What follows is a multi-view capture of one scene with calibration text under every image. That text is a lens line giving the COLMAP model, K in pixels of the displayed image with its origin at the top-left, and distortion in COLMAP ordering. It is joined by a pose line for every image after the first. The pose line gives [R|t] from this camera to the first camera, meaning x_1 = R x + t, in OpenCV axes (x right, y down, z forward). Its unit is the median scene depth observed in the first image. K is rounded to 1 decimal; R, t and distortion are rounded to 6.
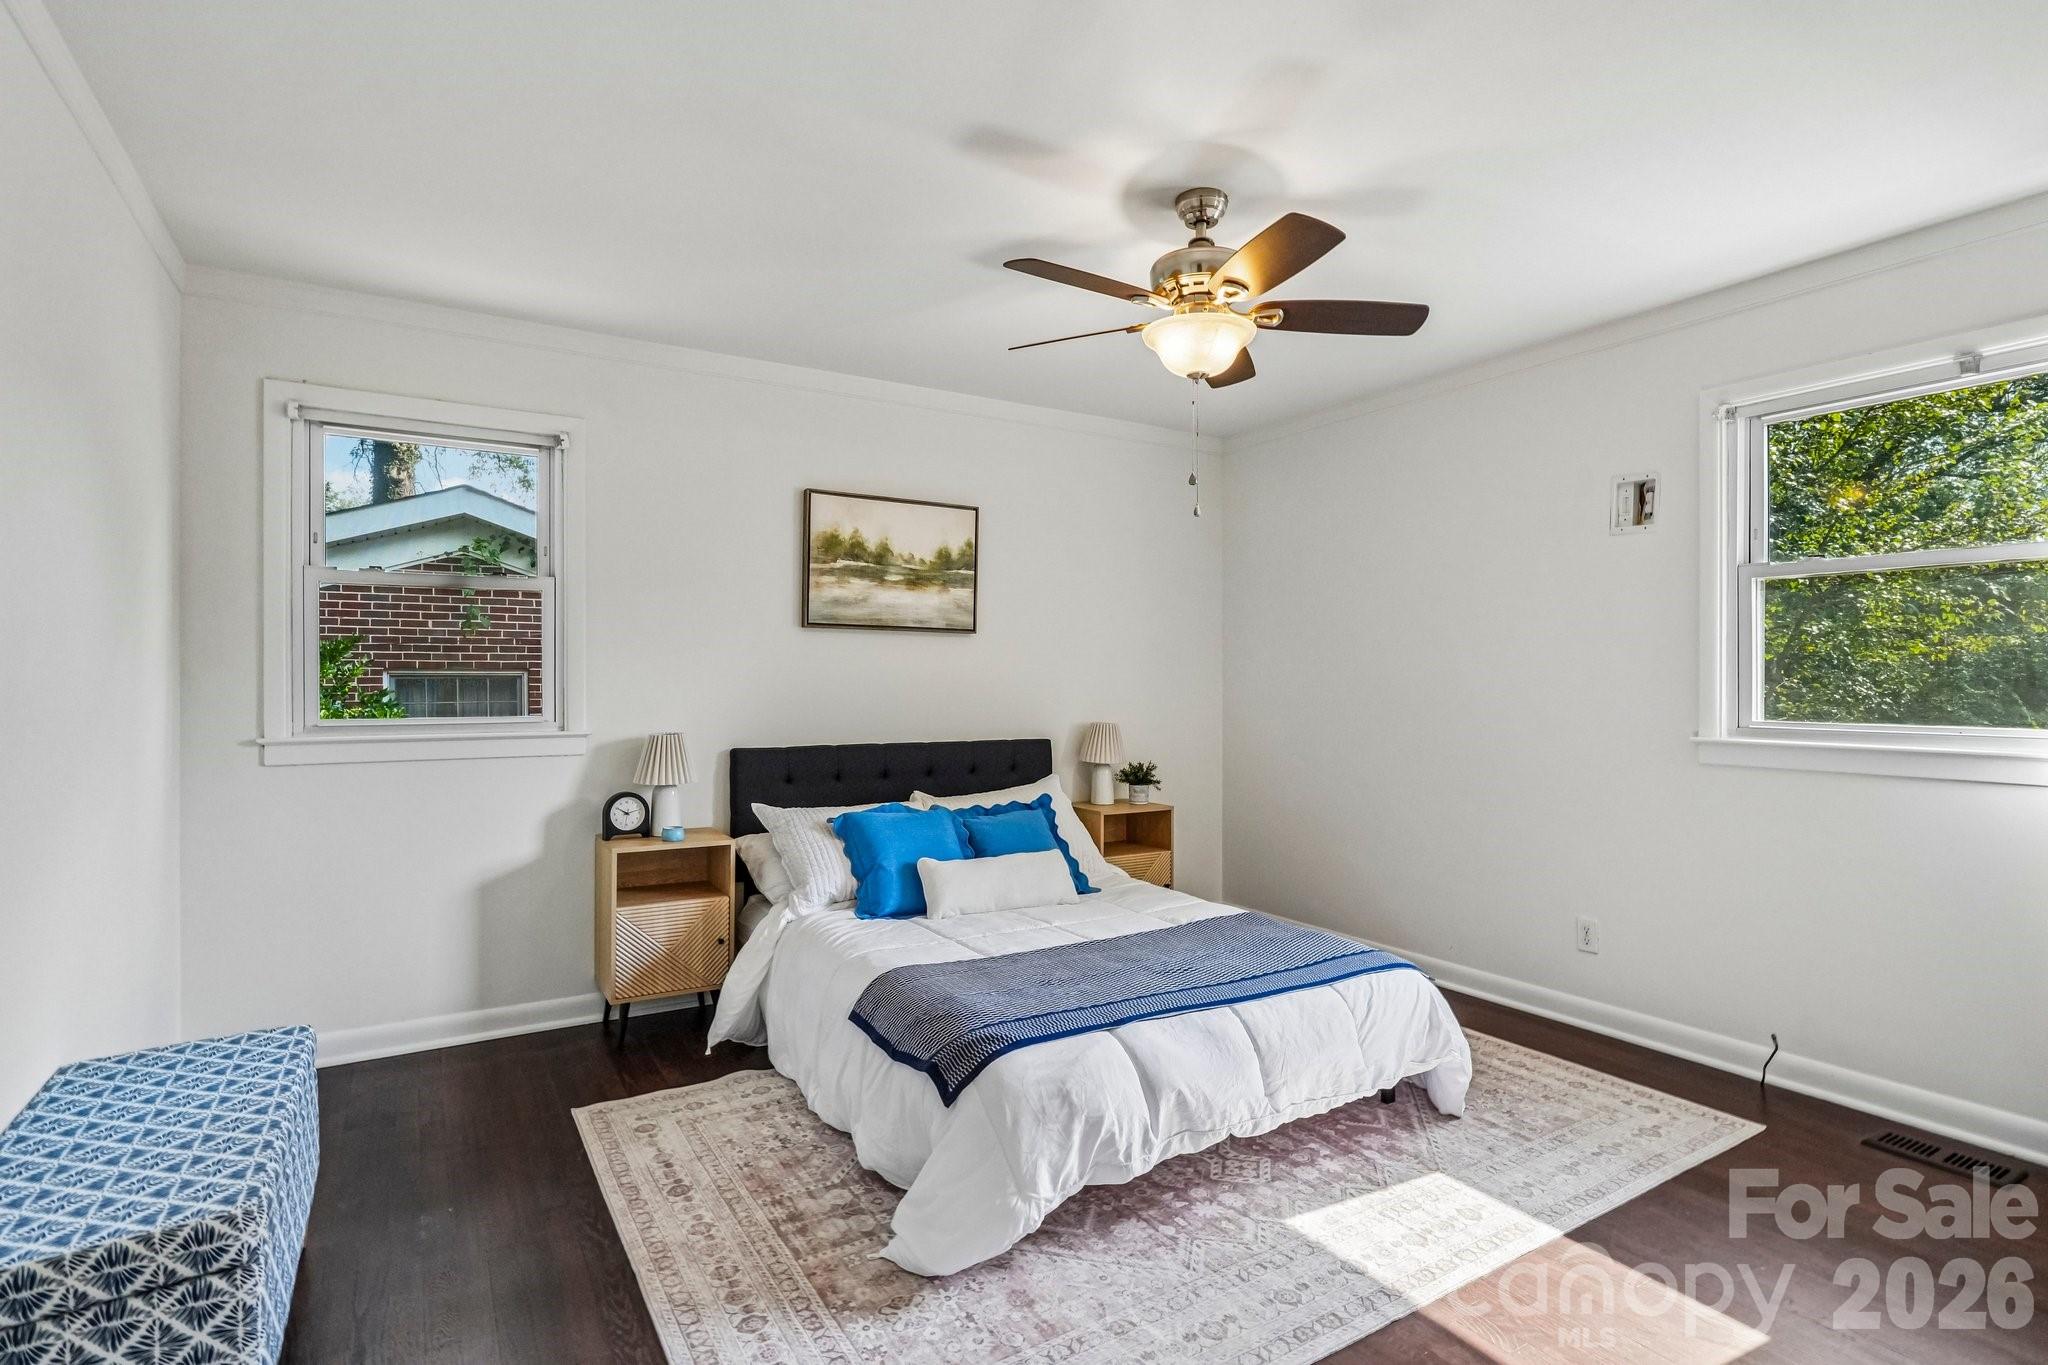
lens RADIAL K [[1007.9, 0, 1017.3], [0, 1007.9, 687.5], [0, 0, 1]] dist [0.001530, 0.000608]
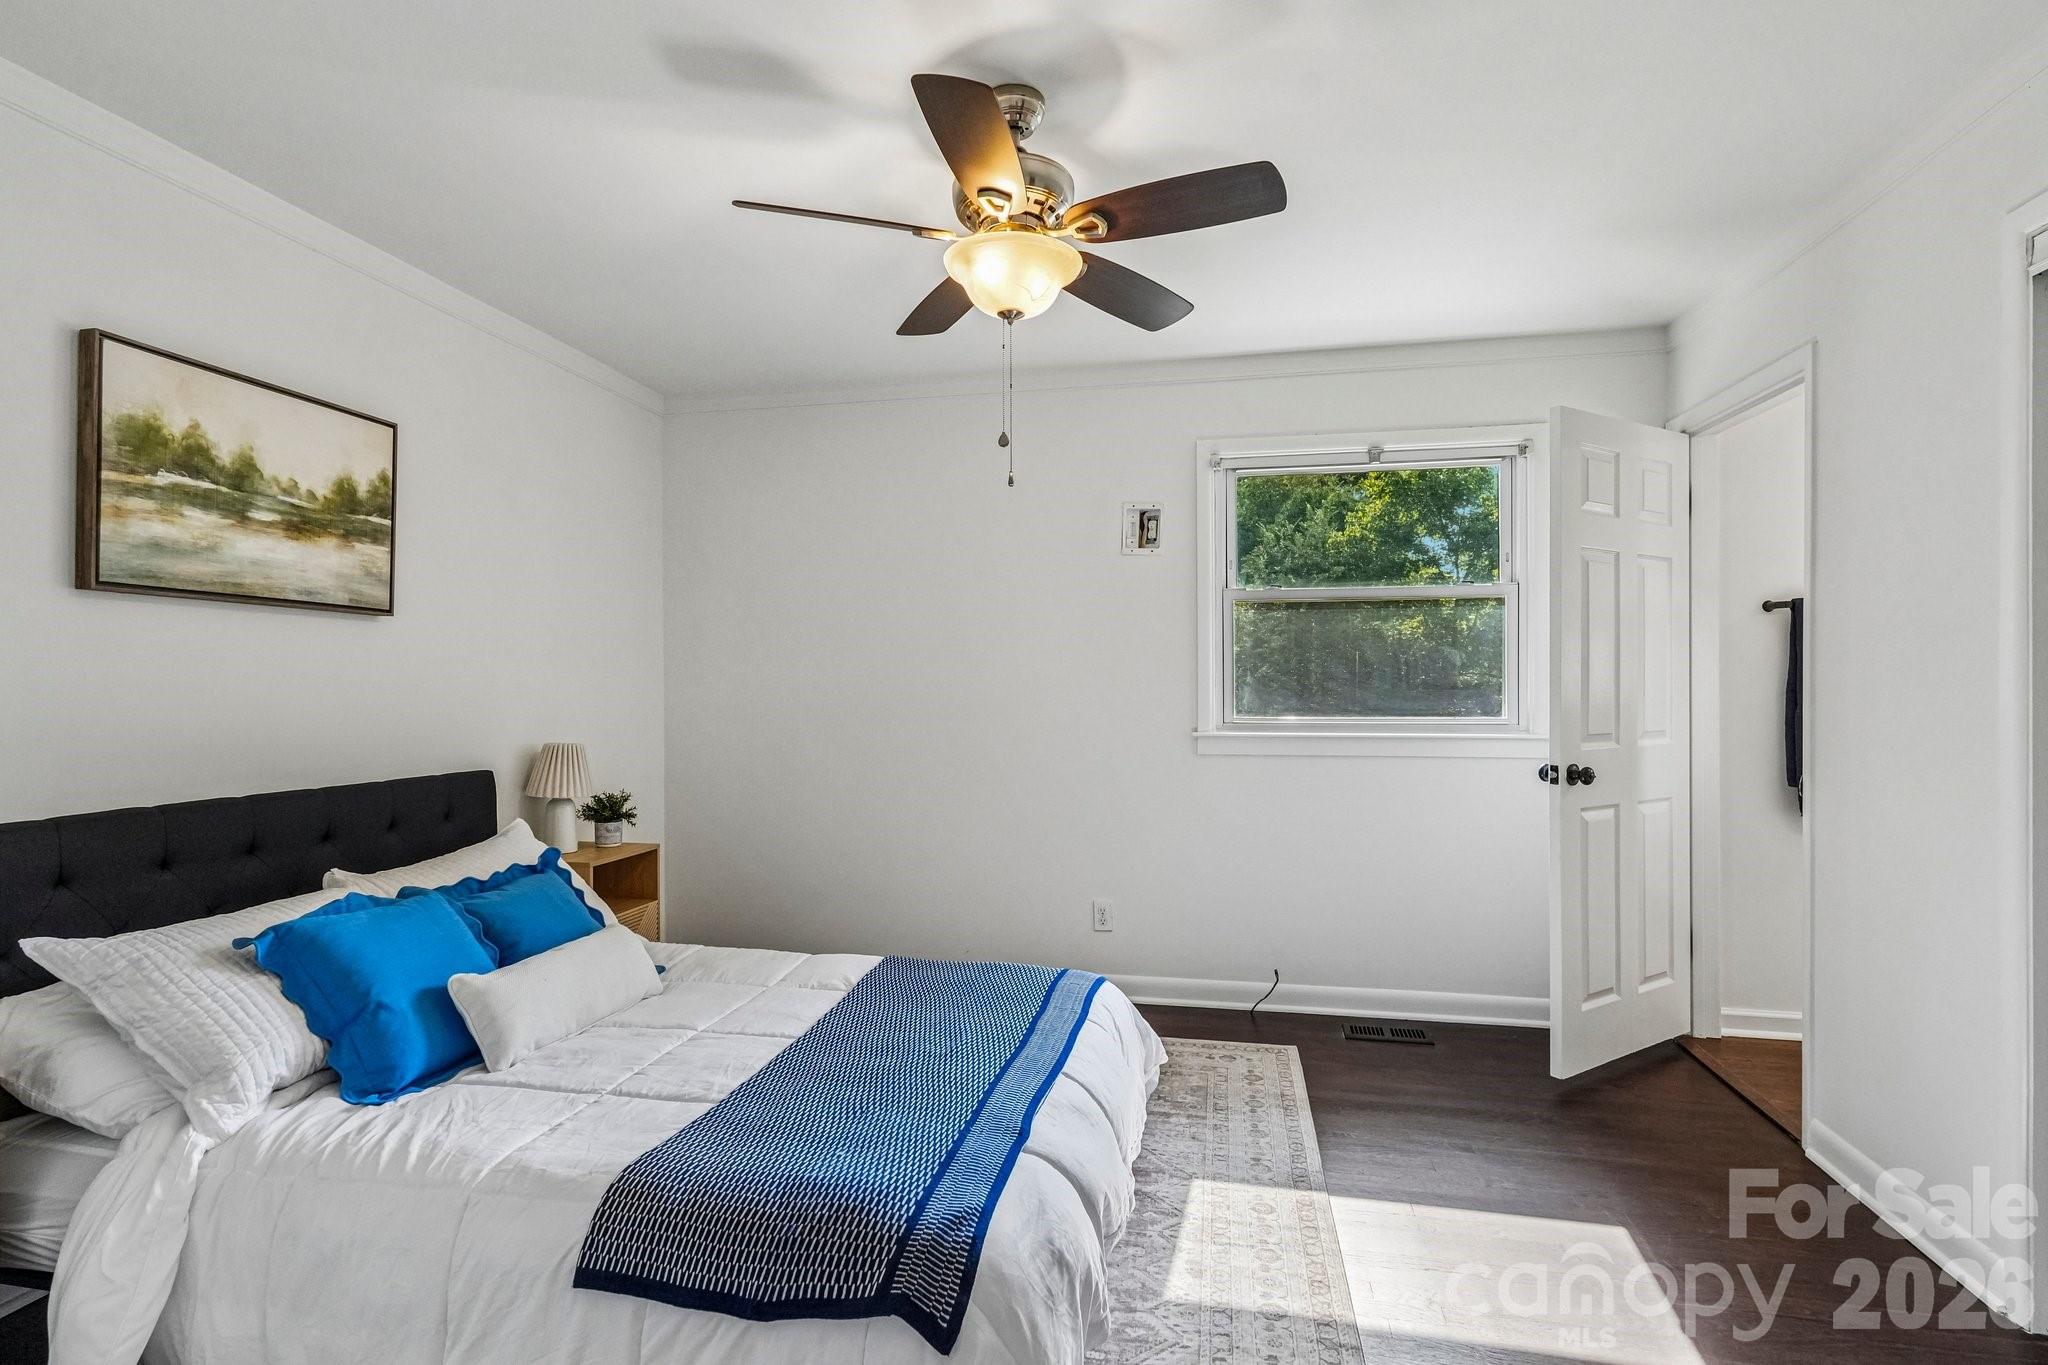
lens RADIAL K [[1007.9, 0, 1023.0], [0, 1007.9, 688.4], [0, 0, 1]] dist [0.001530, 0.000608]
pose [[0.680166, -0.005527, 0.733037, -0.265216], [0.008901, 0.999960, -0.000720, -0.002651], [-0.733004, 0.007015, 0.680188, 0.277675]]
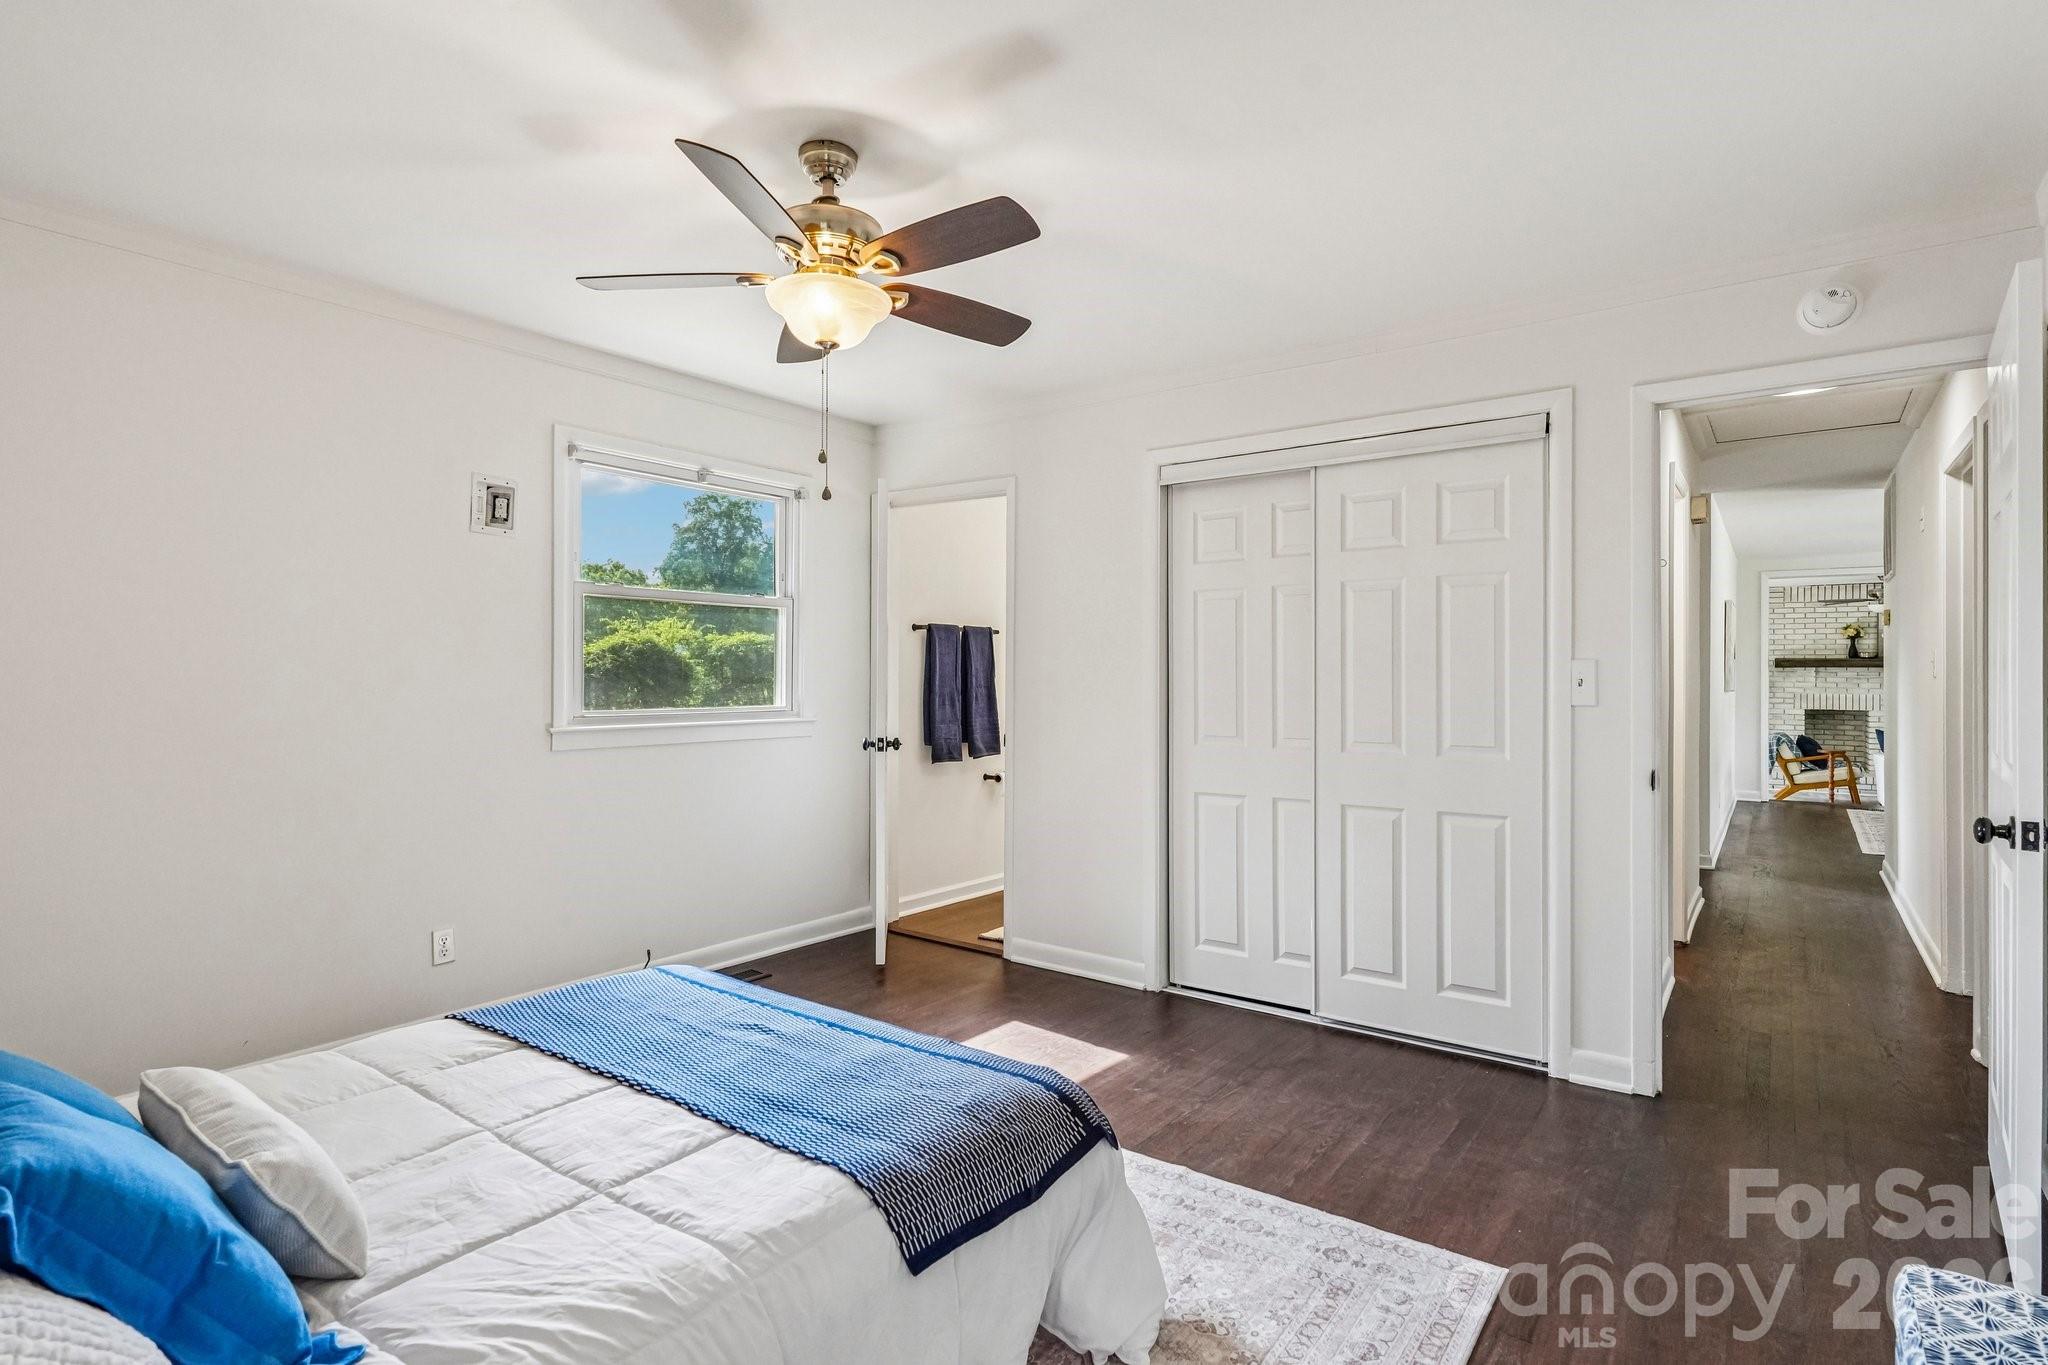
lens RADIAL K [[1007.9, 0, 1041.2], [0, 1007.9, 678.7], [0, 0, 1]] dist [0.001530, 0.000608]
pose [[-0.382636, -0.003221, 0.923894, -0.468182], [0.004646, 0.999975, 0.005410, -0.007950], [-0.923888, 0.006362, -0.382611, 0.746142]]
